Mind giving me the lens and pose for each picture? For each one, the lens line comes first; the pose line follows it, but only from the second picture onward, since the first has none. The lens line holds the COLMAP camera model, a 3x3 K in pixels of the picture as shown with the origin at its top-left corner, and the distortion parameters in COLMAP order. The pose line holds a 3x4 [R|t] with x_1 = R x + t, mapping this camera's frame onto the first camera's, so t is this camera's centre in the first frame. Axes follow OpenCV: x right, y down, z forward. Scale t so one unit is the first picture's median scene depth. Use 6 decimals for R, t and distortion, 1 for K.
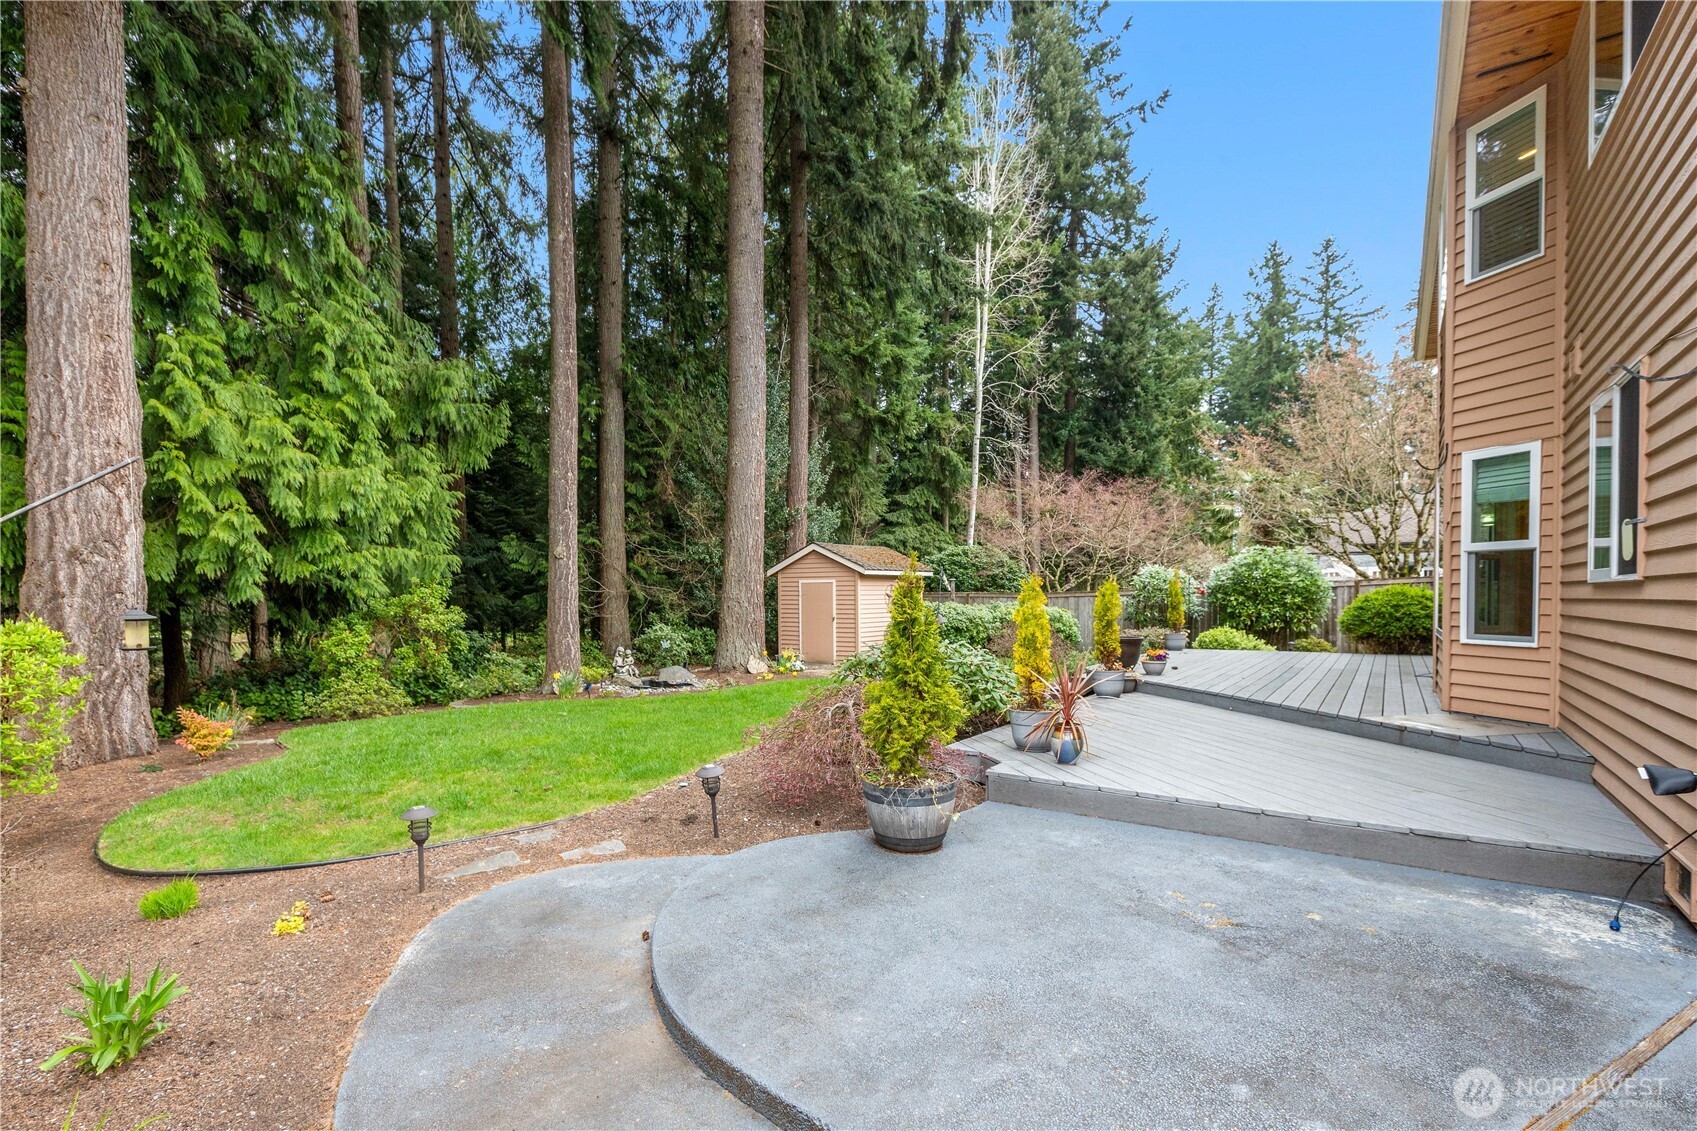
lens RADIAL K [[773.2, 0, 837.0], [0, 773.2, 615.1], [0, 0, 1]] dist [0.002370, 0.000697]
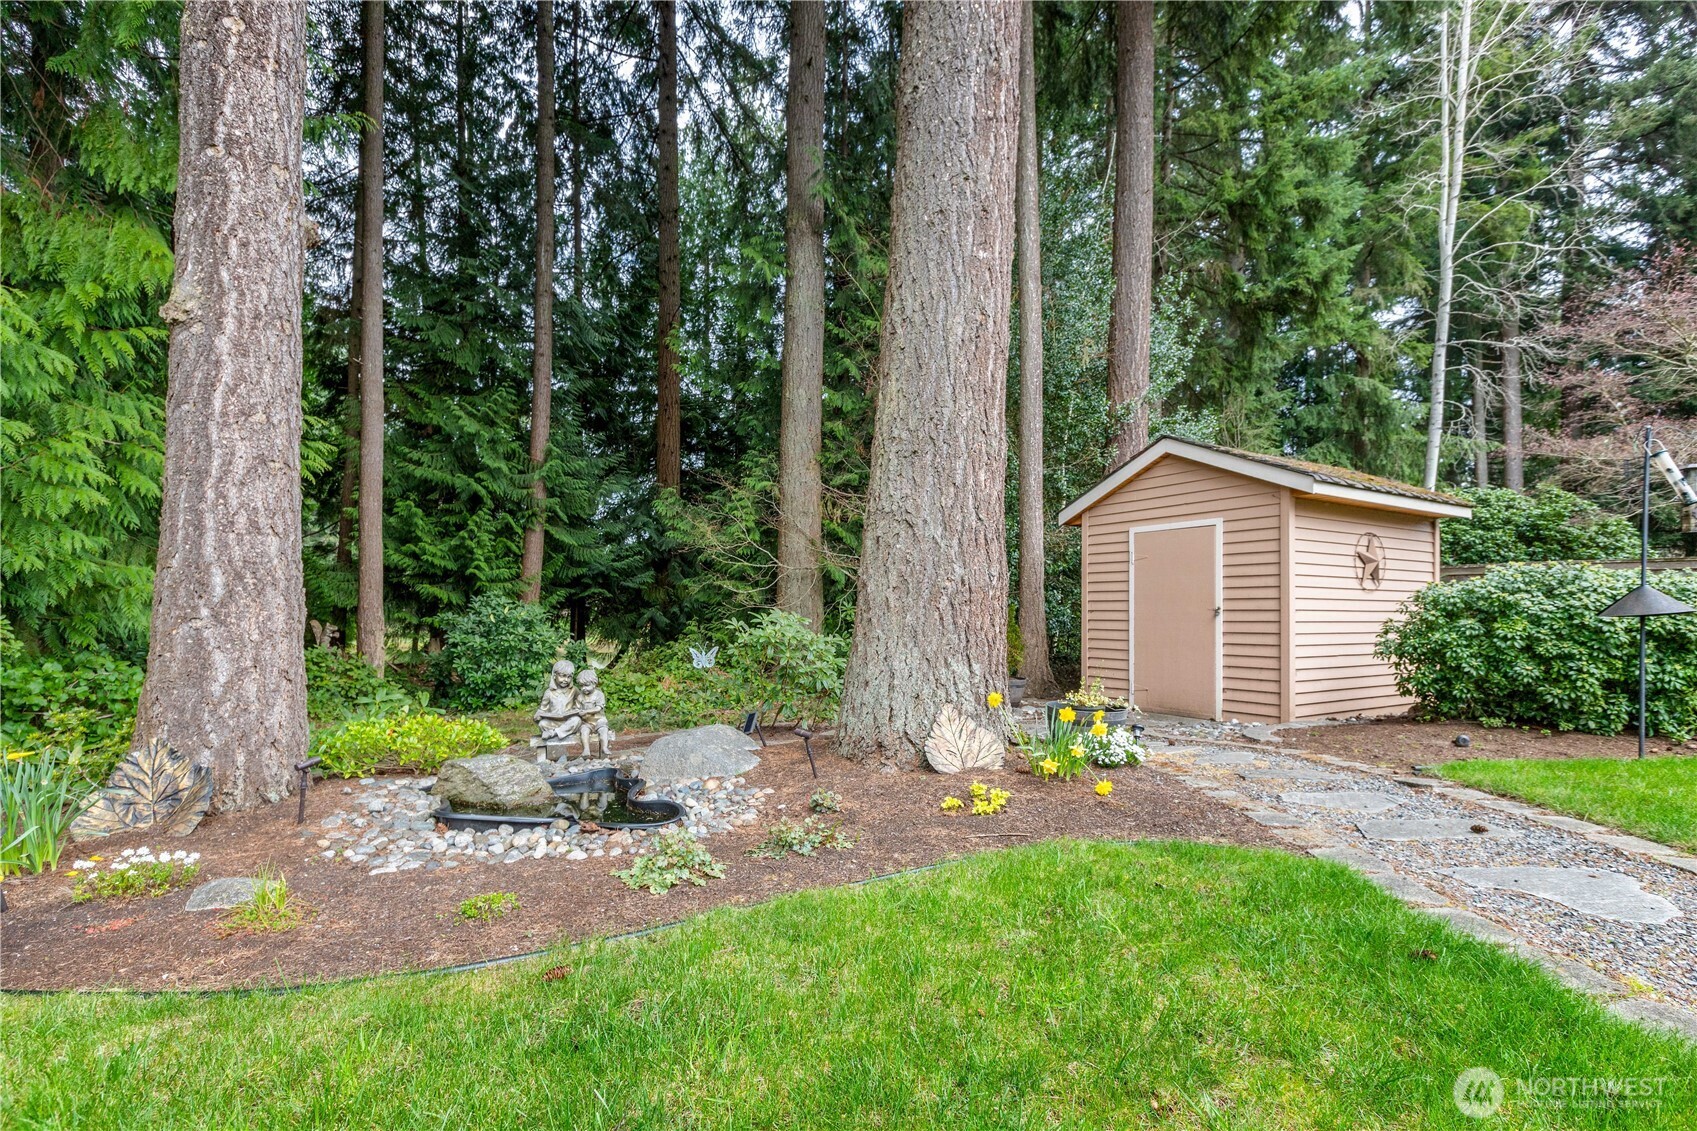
lens RADIAL K [[773.2, 0, 837.0], [0, 773.2, 615.1], [0, 0, 1]] dist [0.002370, 0.000697]
pose [[0.915505, 0.009020, -0.402206, -0.020039], [-0.018325, 0.999646, -0.019293, 0.015342], [0.401890, 0.025034, 0.915346, 0.446823]]
